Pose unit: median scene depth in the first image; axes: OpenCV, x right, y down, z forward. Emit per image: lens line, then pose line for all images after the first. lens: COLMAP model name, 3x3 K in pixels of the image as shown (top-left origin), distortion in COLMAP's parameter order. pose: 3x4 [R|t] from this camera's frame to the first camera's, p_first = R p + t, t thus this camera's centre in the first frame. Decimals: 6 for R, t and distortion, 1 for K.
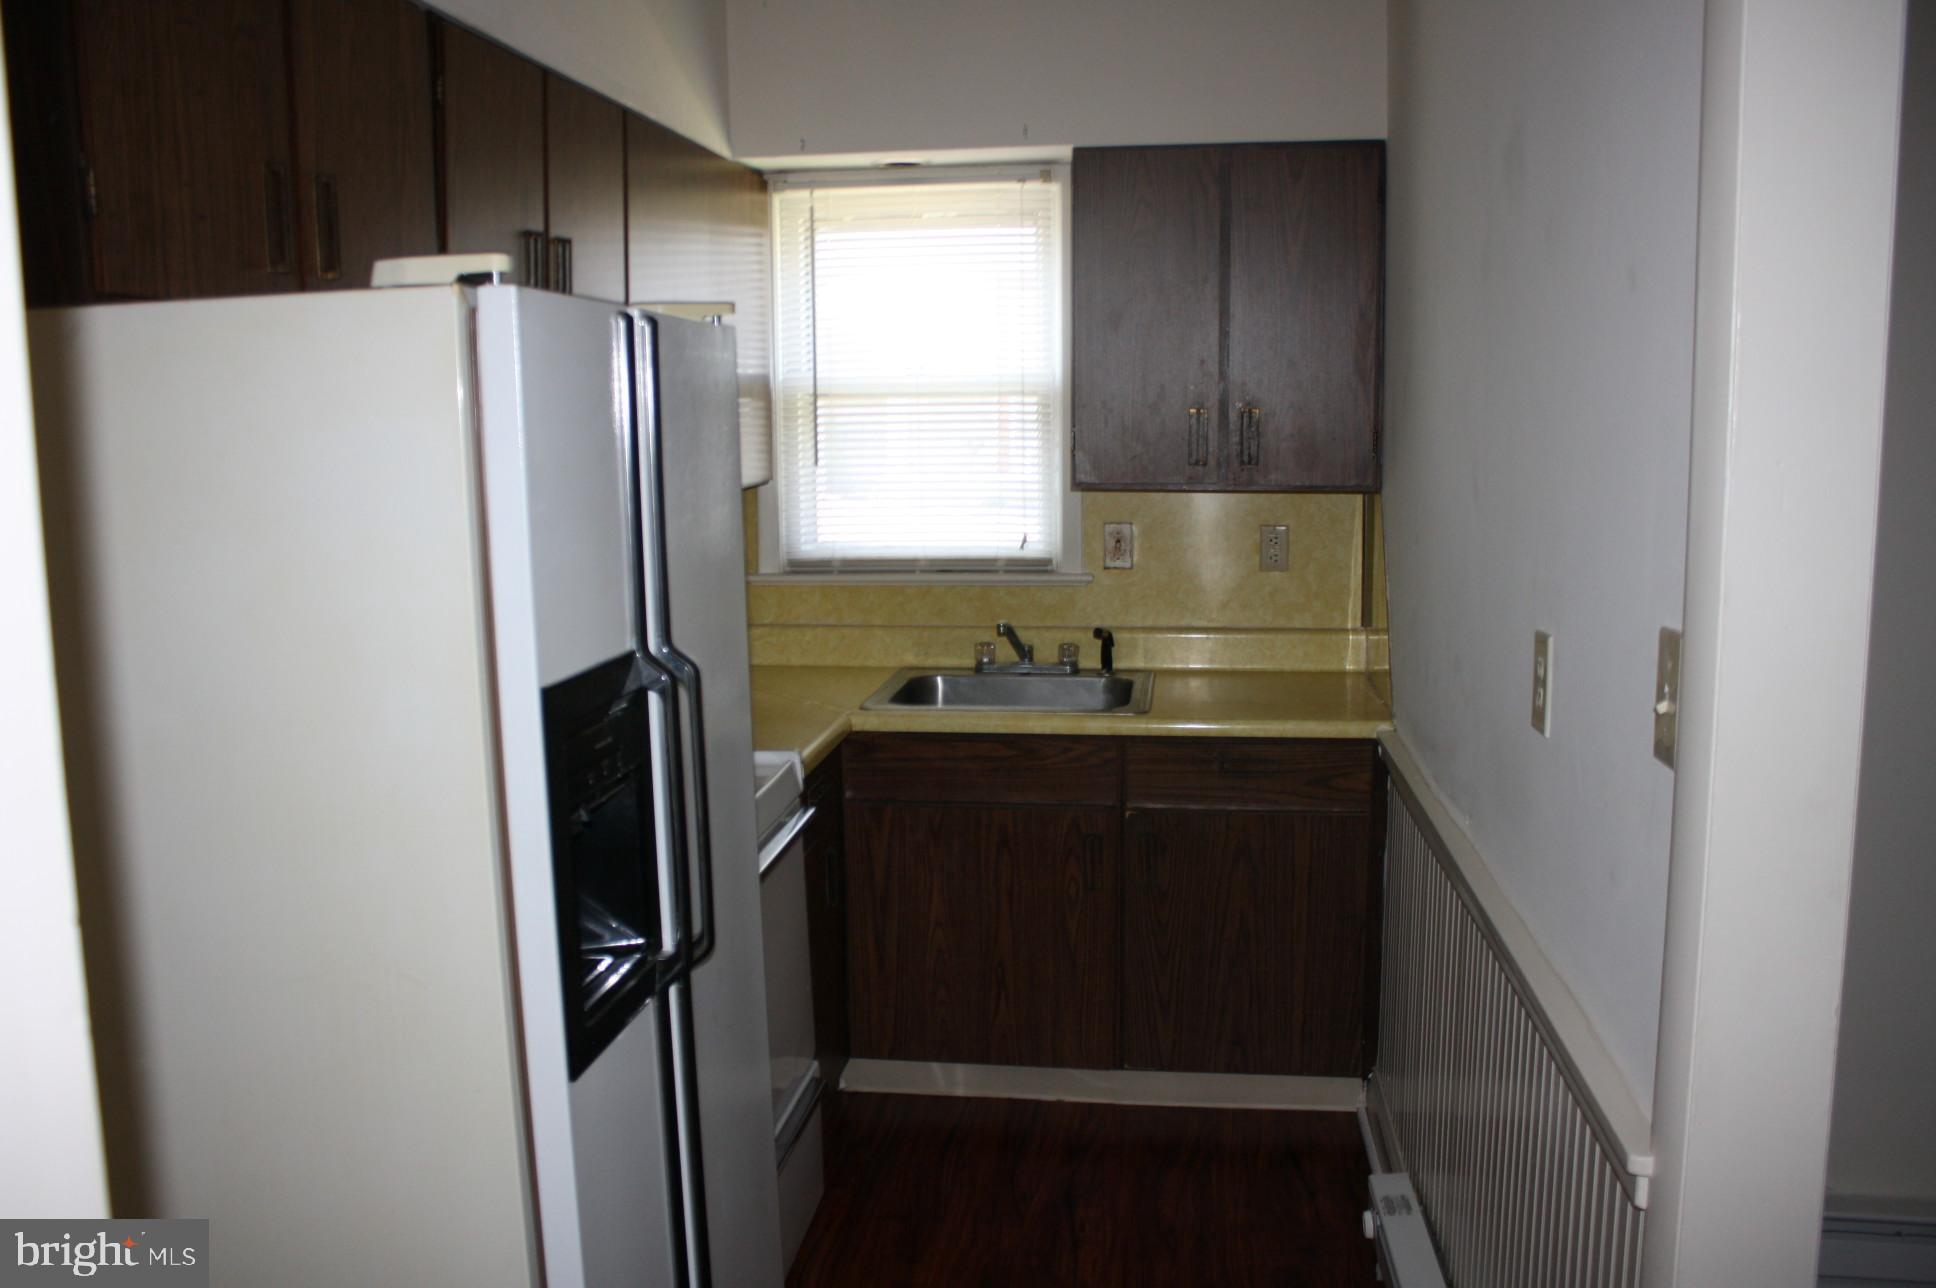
lens RADIAL K [[1621.9, 0, 964.8], [0, 1621.9, 651.3], [0, 0, 1]] dist [-0.164746, 0.142690]
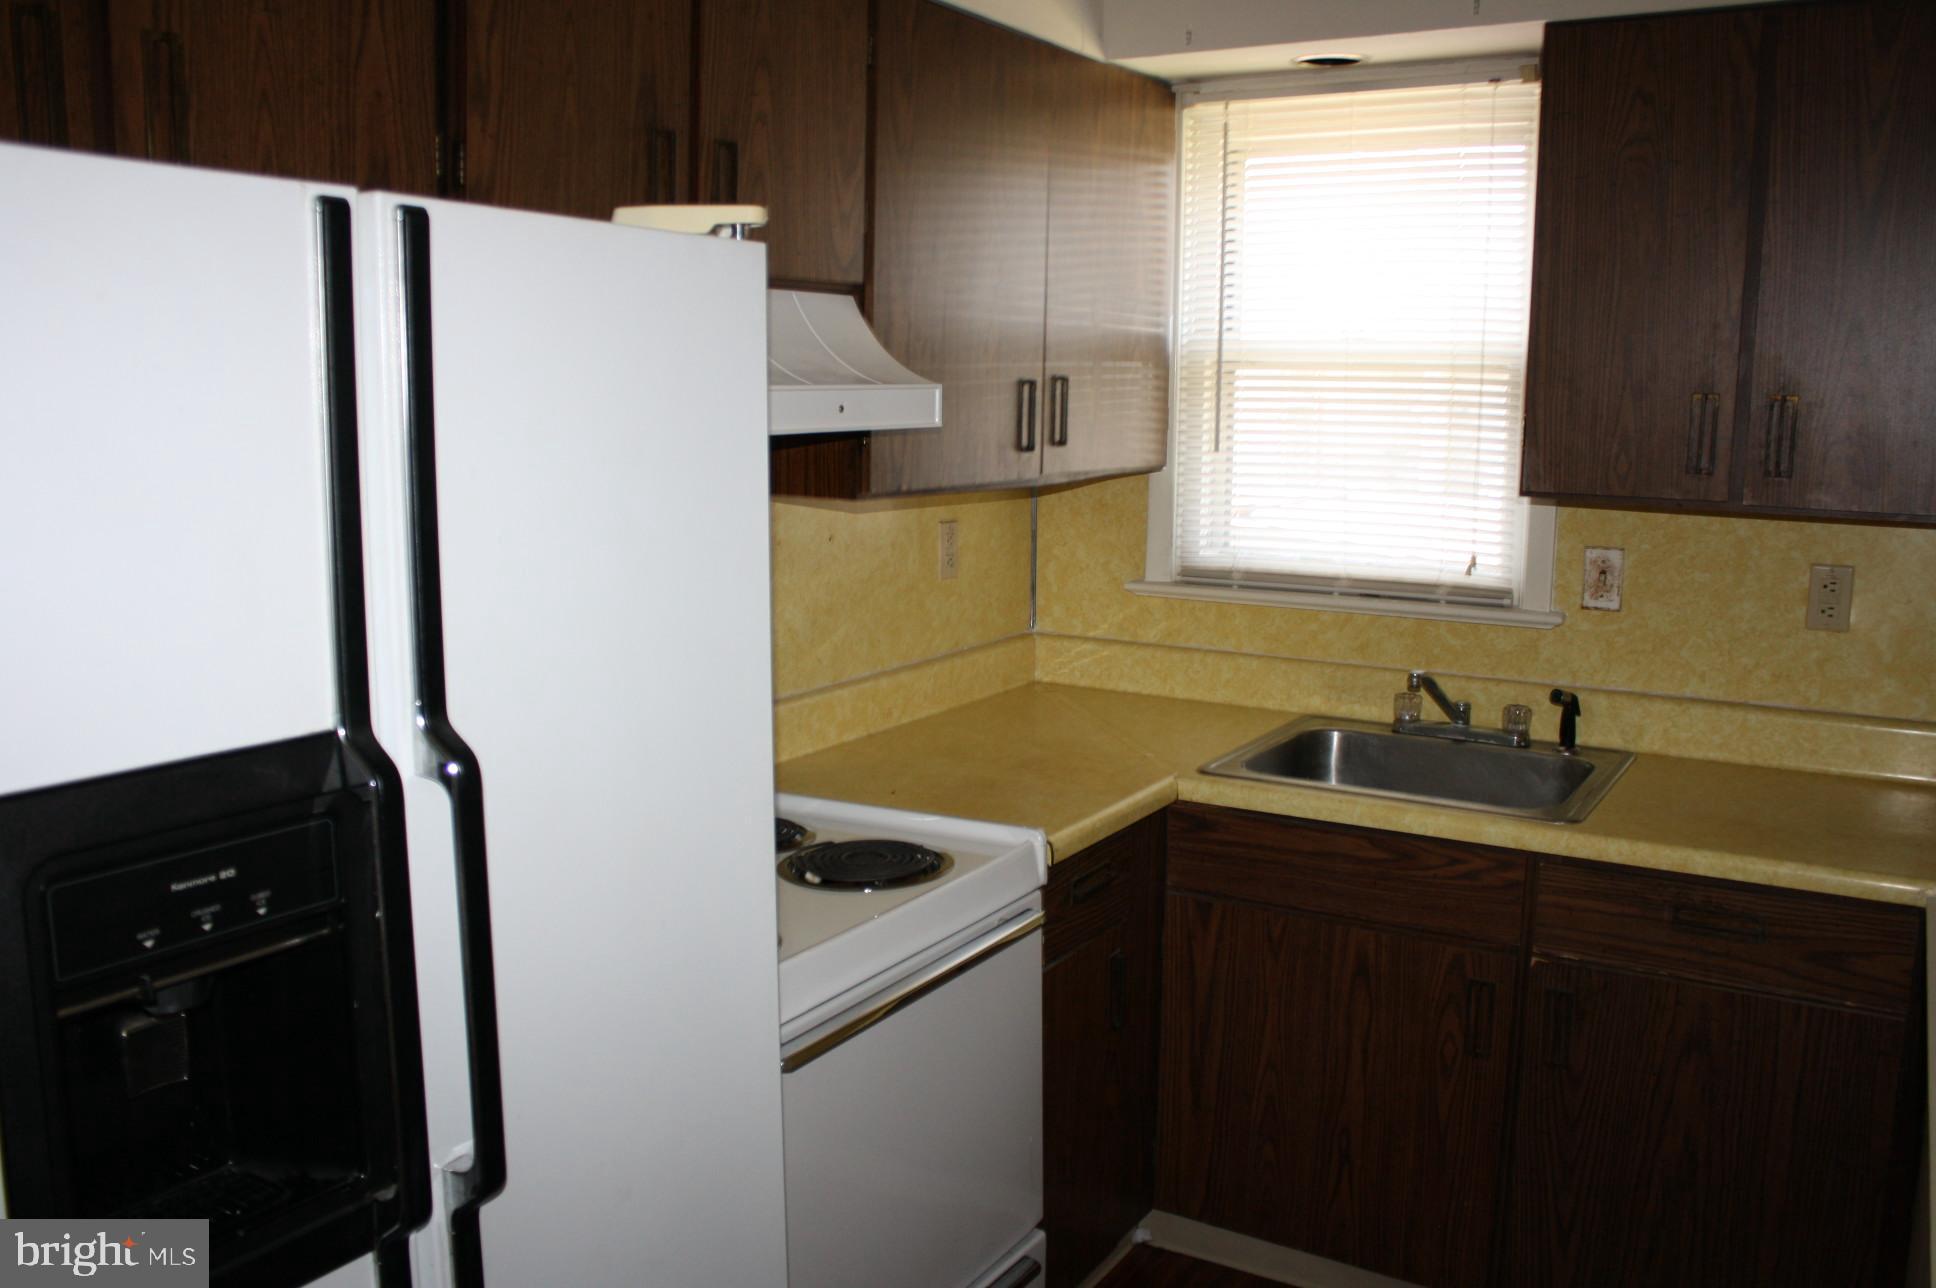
lens RADIAL K [[1621.9, 0, 964.8], [0, 1621.9, 651.3], [0, 0, 1]] dist [-0.164746, 0.142690]
pose [[0.917094, 0.084858, -0.389535, 0.113414], [-0.080271, 0.996378, 0.028072, -0.029667], [0.390506, 0.005523, 0.920584, 0.226776]]
